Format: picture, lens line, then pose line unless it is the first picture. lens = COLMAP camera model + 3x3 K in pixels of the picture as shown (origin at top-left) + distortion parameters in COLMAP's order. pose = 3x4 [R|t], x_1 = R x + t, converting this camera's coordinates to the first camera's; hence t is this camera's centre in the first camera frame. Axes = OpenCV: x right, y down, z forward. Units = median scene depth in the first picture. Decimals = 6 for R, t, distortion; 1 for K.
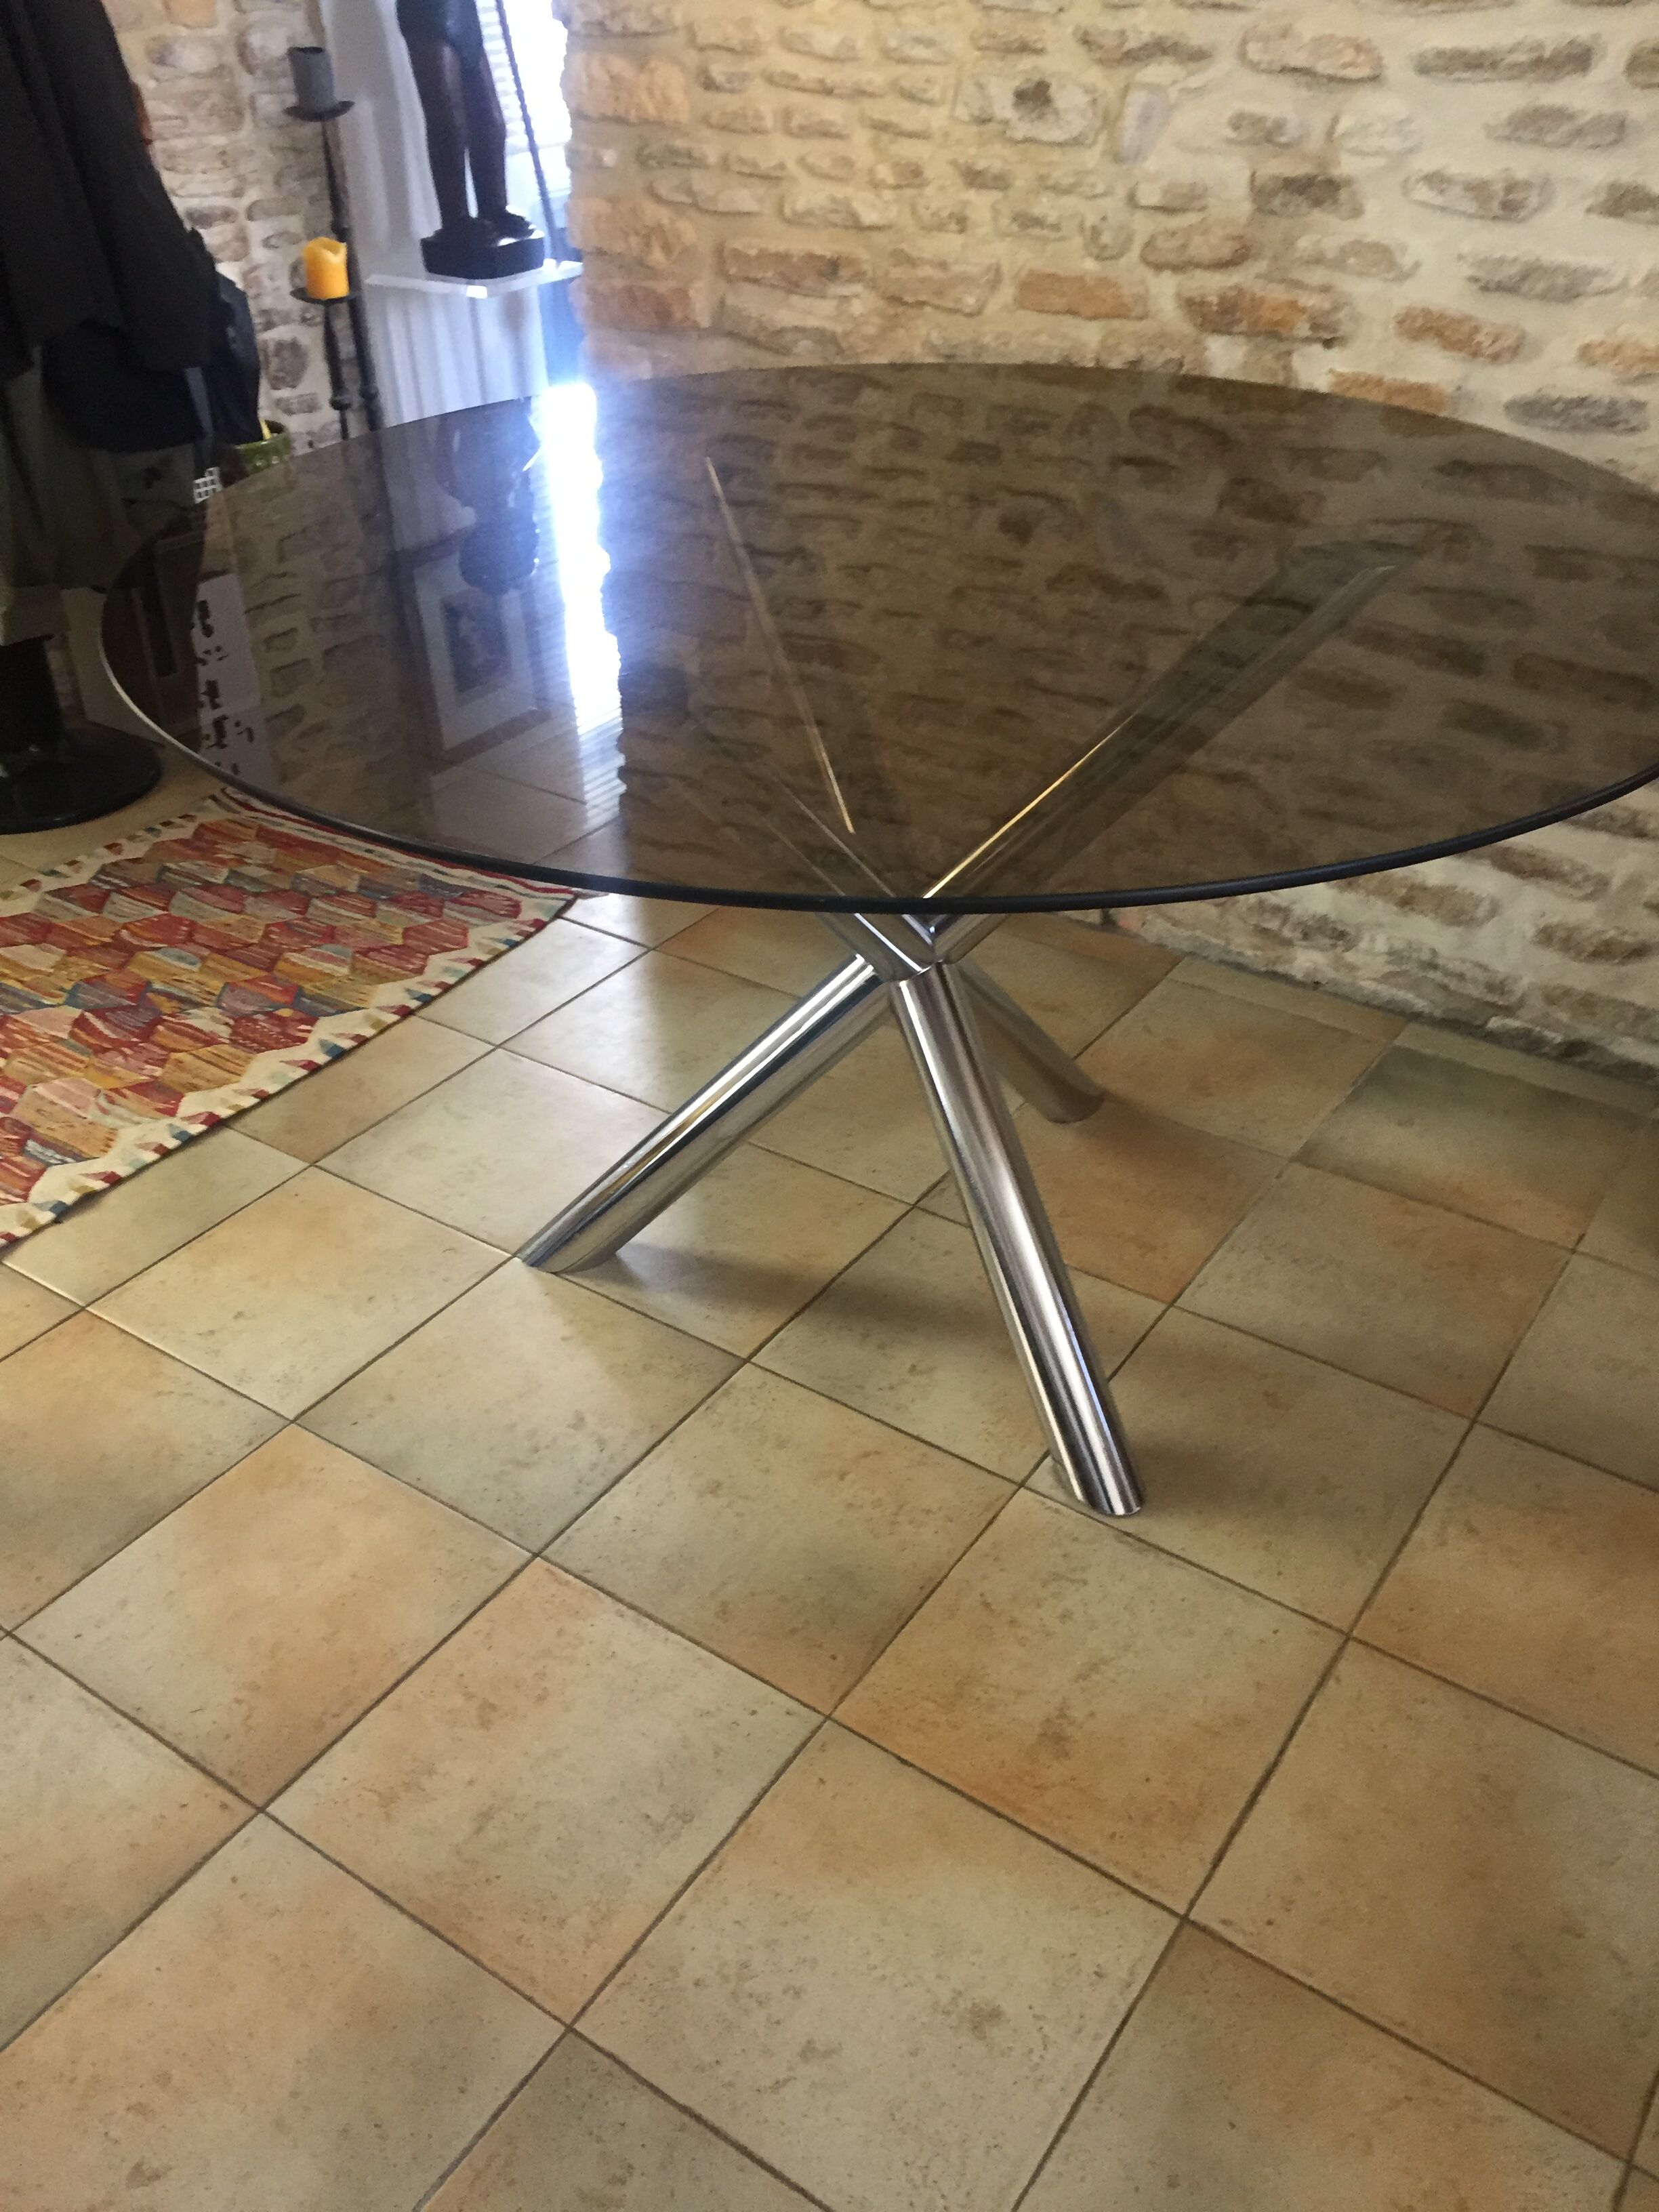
lens RADIAL K [[1867.2, 0, 836.5], [0, 1867.2, 1129.9], [0, 0, 1]] dist [0.073438, -0.125894]
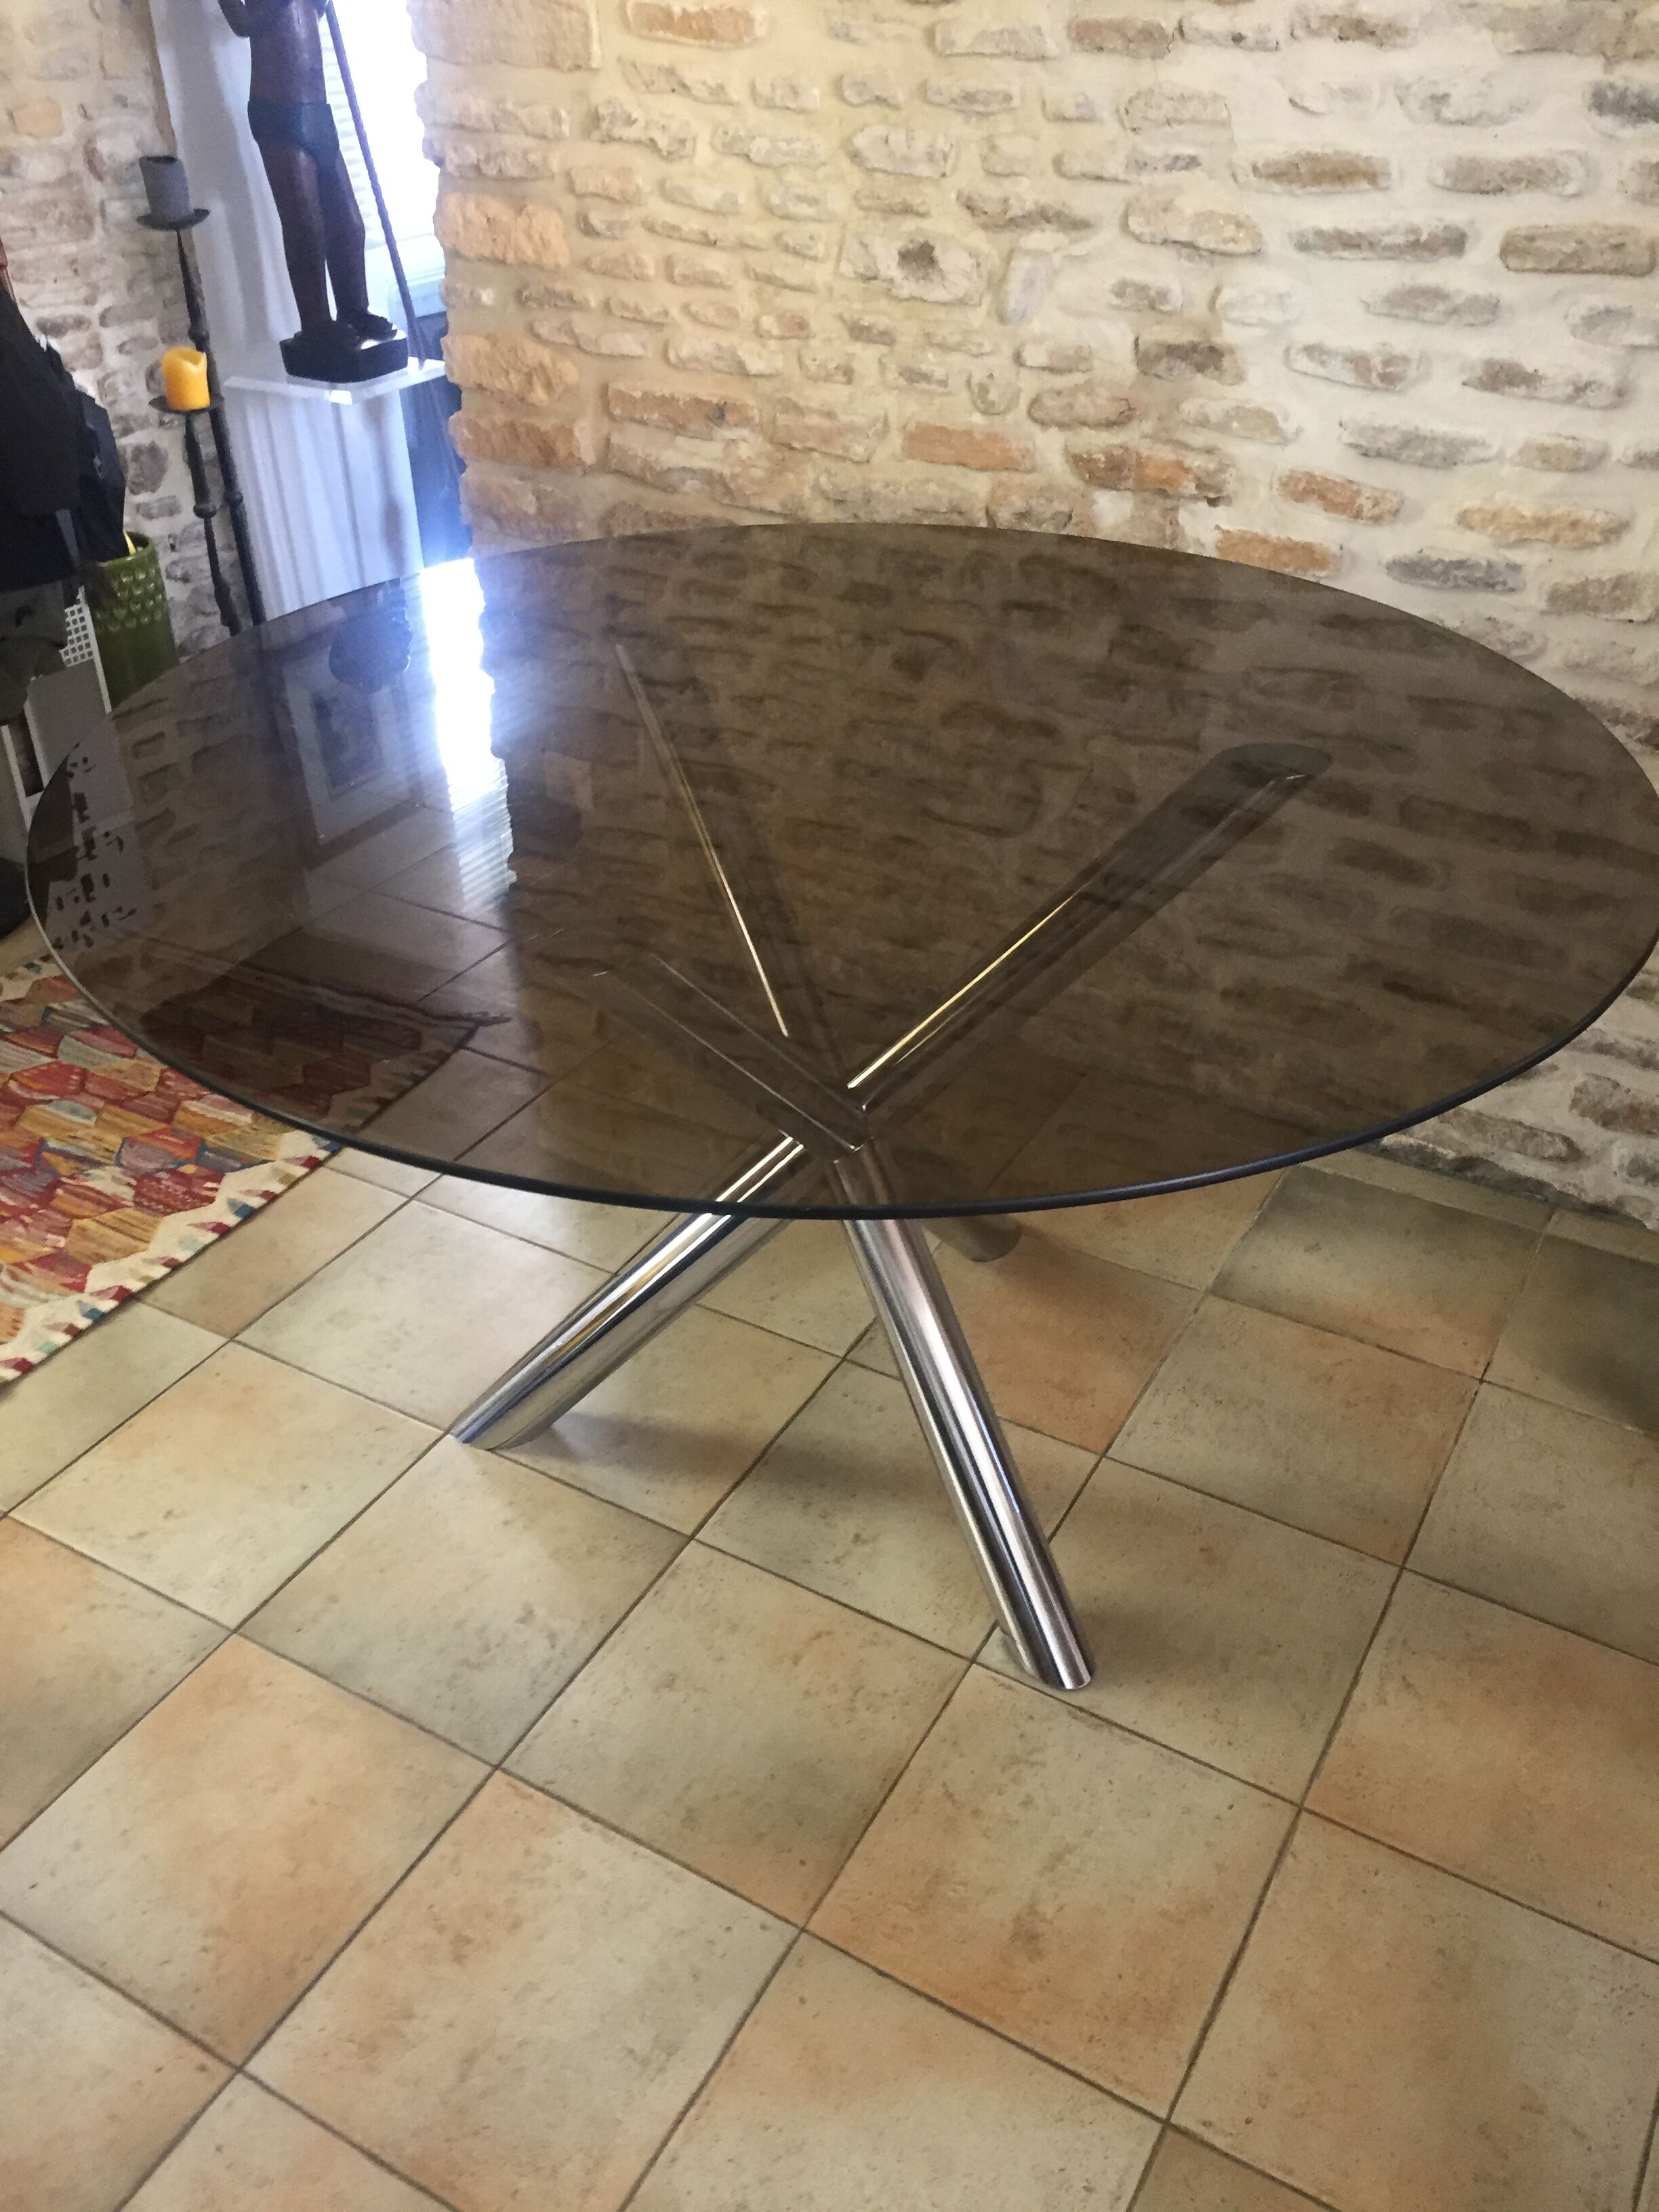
lens RADIAL K [[1877.2, 0, 828.6], [0, 1877.2, 1123.0], [0, 0, 1]] dist [0.086625, -0.133901]
pose [[0.996835, -0.036335, 0.070712, -0.031317], [0.036660, 0.999322, -0.003309, -0.077032], [-0.070544, 0.005891, 0.997491, -0.013492]]
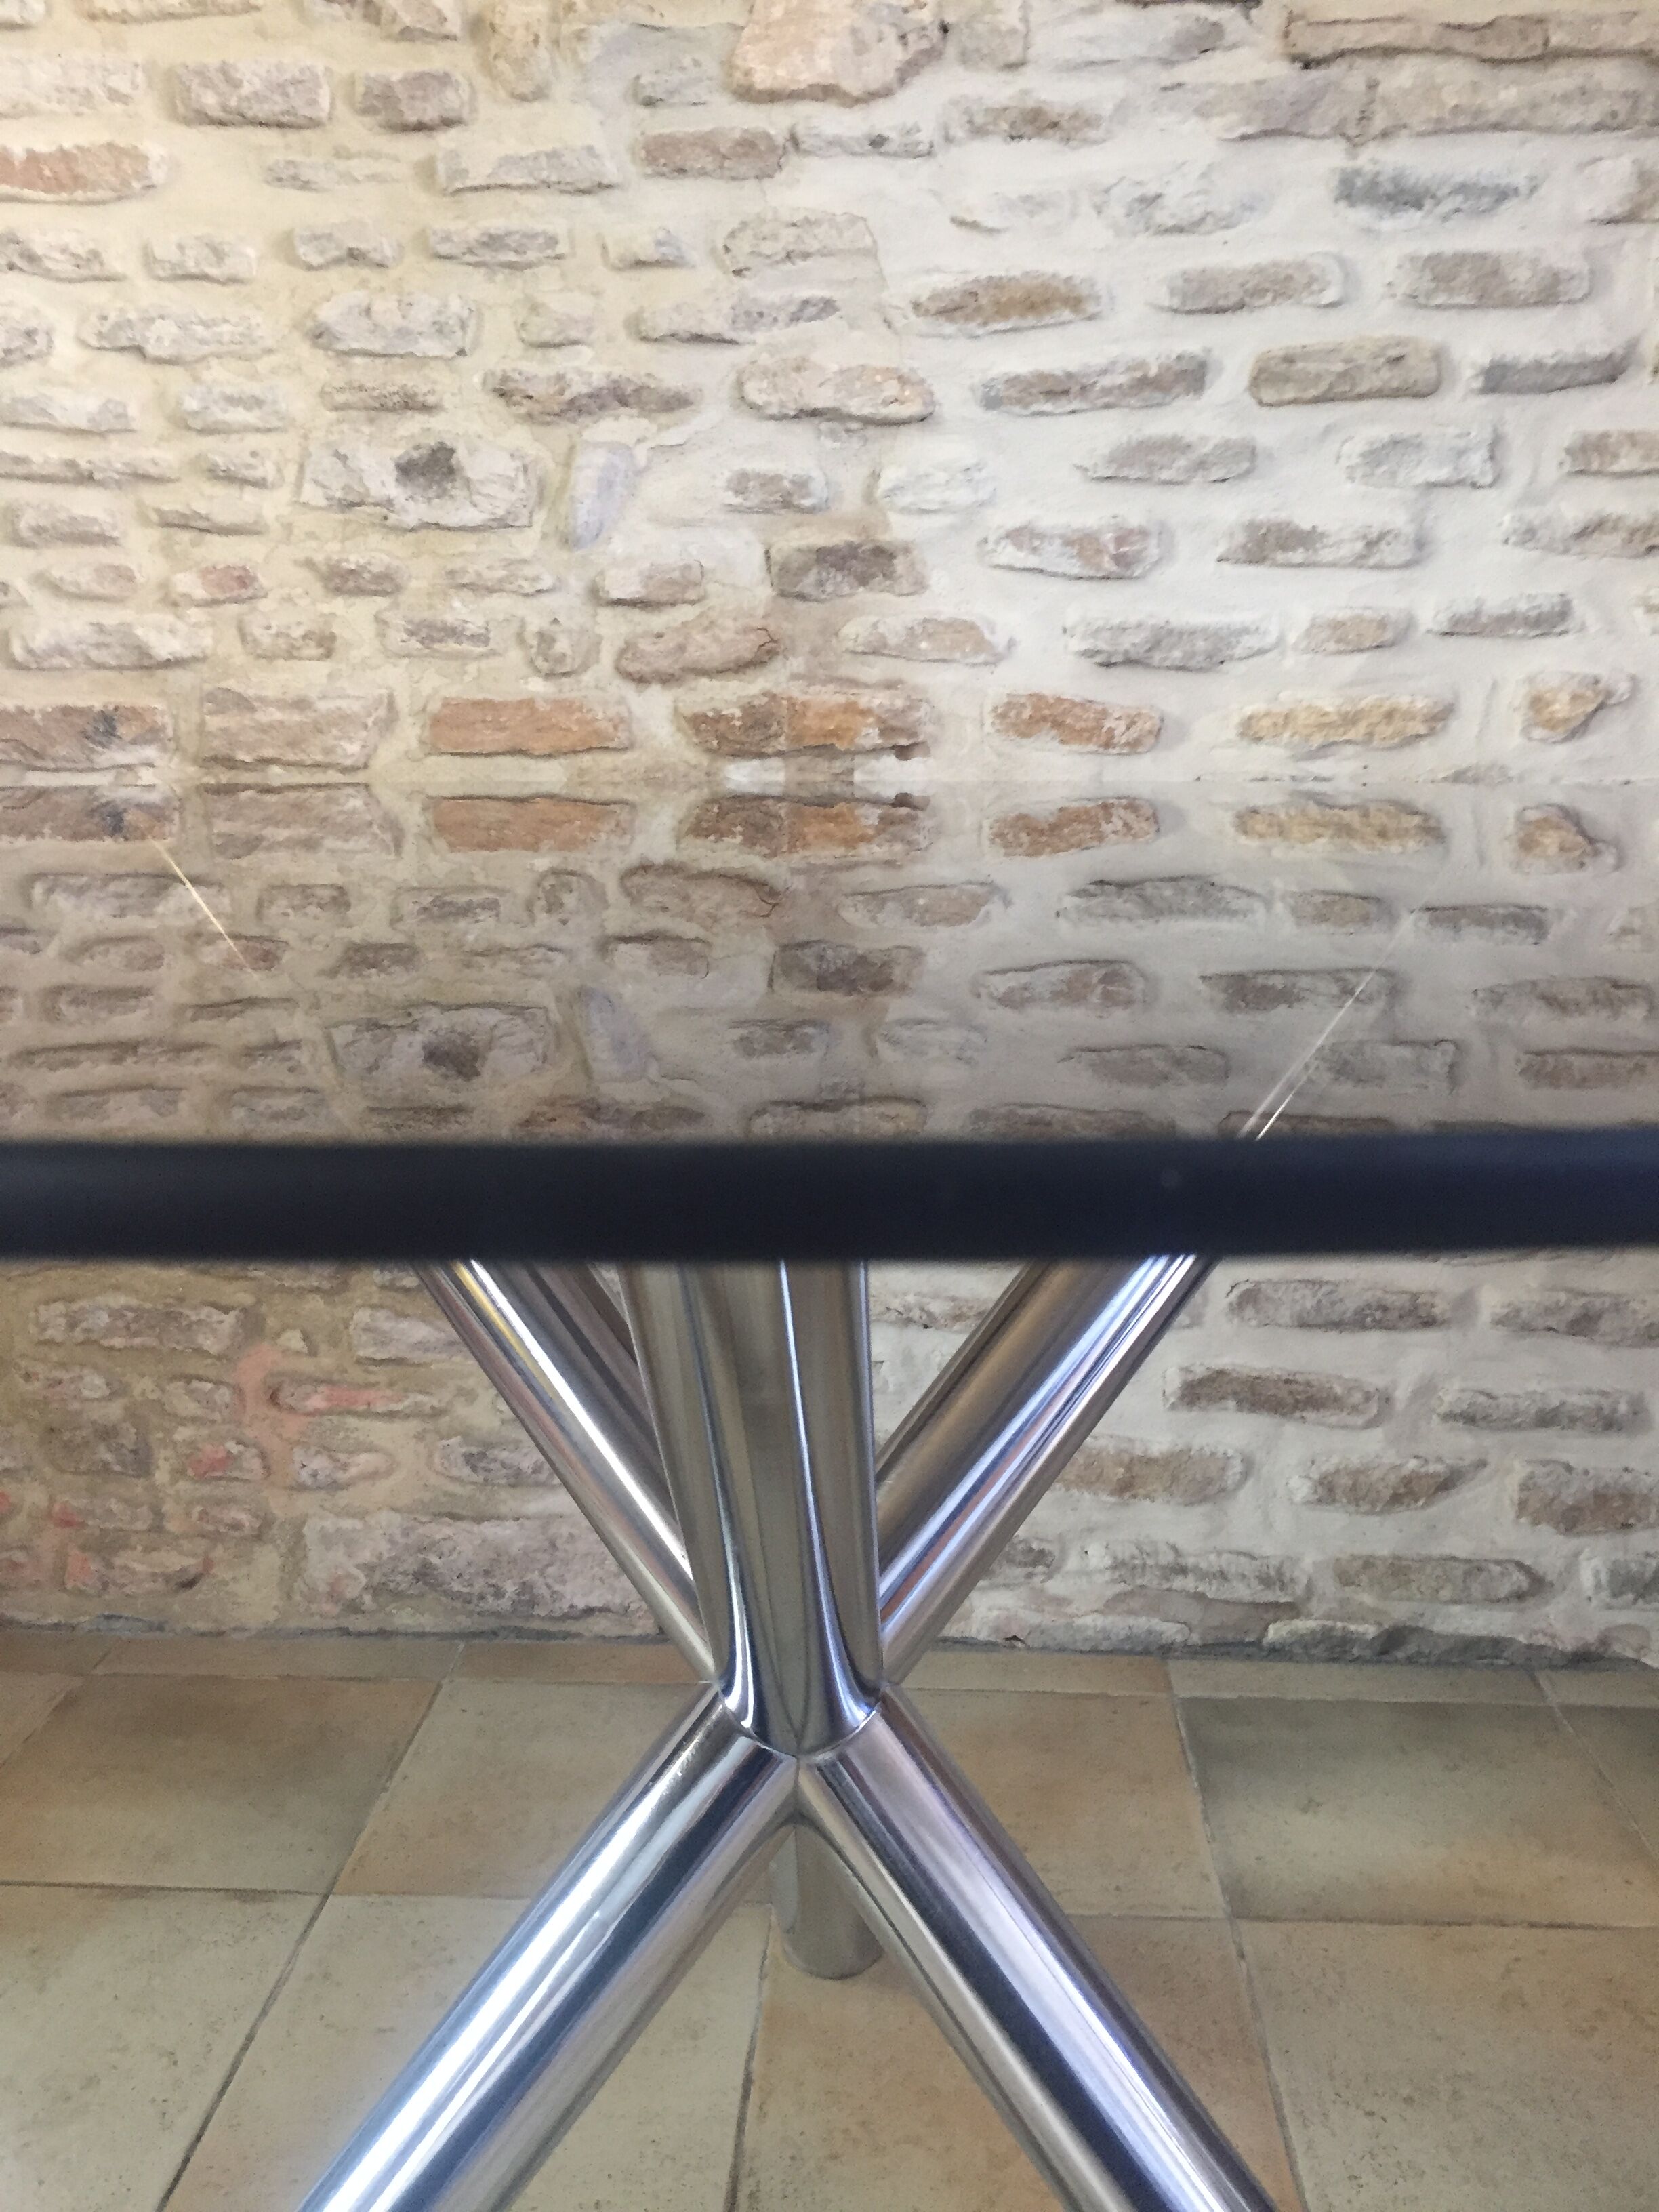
lens RADIAL K [[1877.2, 0, 828.6], [0, 1877.2, 1123.0], [0, 0, 1]] dist [0.086625, -0.133901]
pose [[0.856598, -0.085170, 0.508906, -0.144252], [0.280124, 0.905044, -0.320041, -0.051857], [-0.433324, 0.416703, 0.799117, 0.447842]]
